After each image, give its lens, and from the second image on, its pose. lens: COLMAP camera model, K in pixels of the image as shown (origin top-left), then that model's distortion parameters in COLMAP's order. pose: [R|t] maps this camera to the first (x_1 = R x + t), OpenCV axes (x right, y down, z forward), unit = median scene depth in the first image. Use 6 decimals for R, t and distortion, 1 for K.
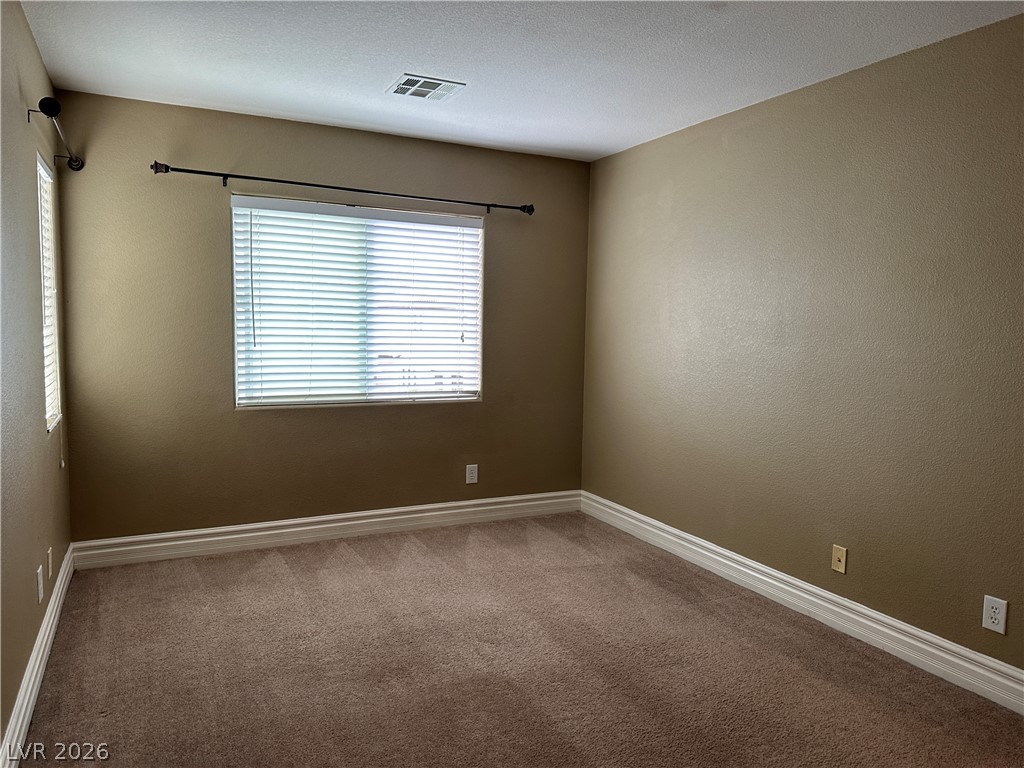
lens RADIAL K [[725.3, 0, 500.8], [0, 725.3, 384.6], [0, 0, 1]] dist [0.090803, -0.129596]
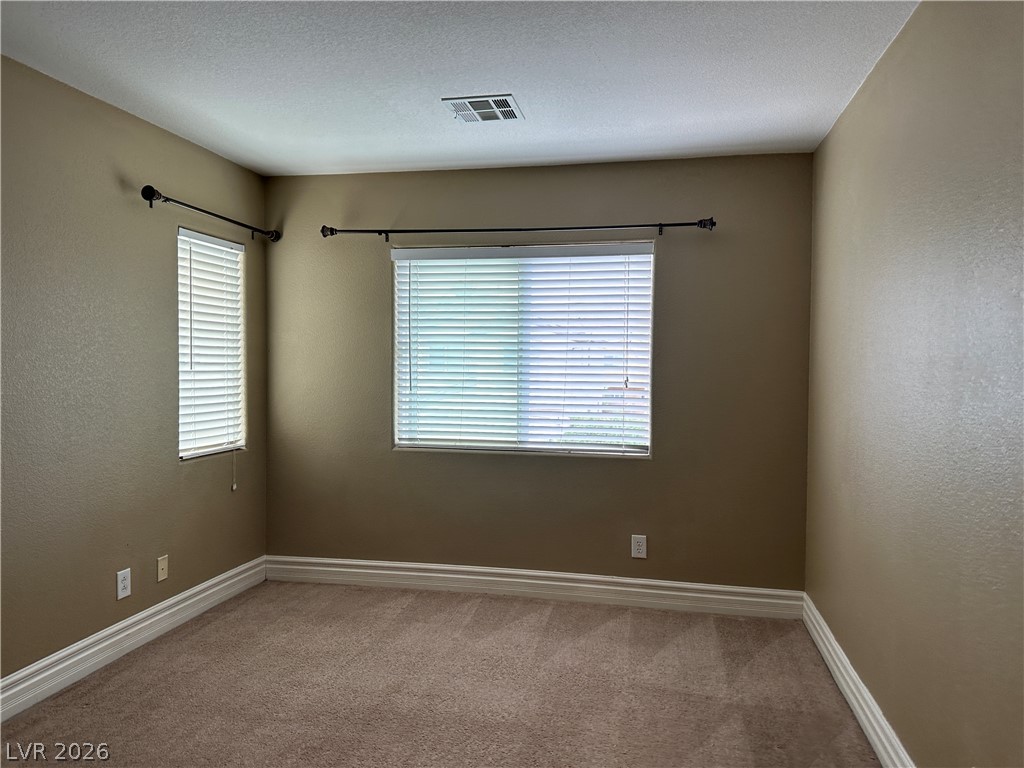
lens RADIAL K [[716.7, 0, 512.0], [0, 716.7, 384.0], [0, 0, 1]] dist [0.150620, -0.214588]
pose [[0.789181, 0.004373, -0.614146, 0.411766], [-0.047002, 0.997472, -0.053295, -0.012974], [0.612360, 0.070926, 0.787391, 0.284488]]
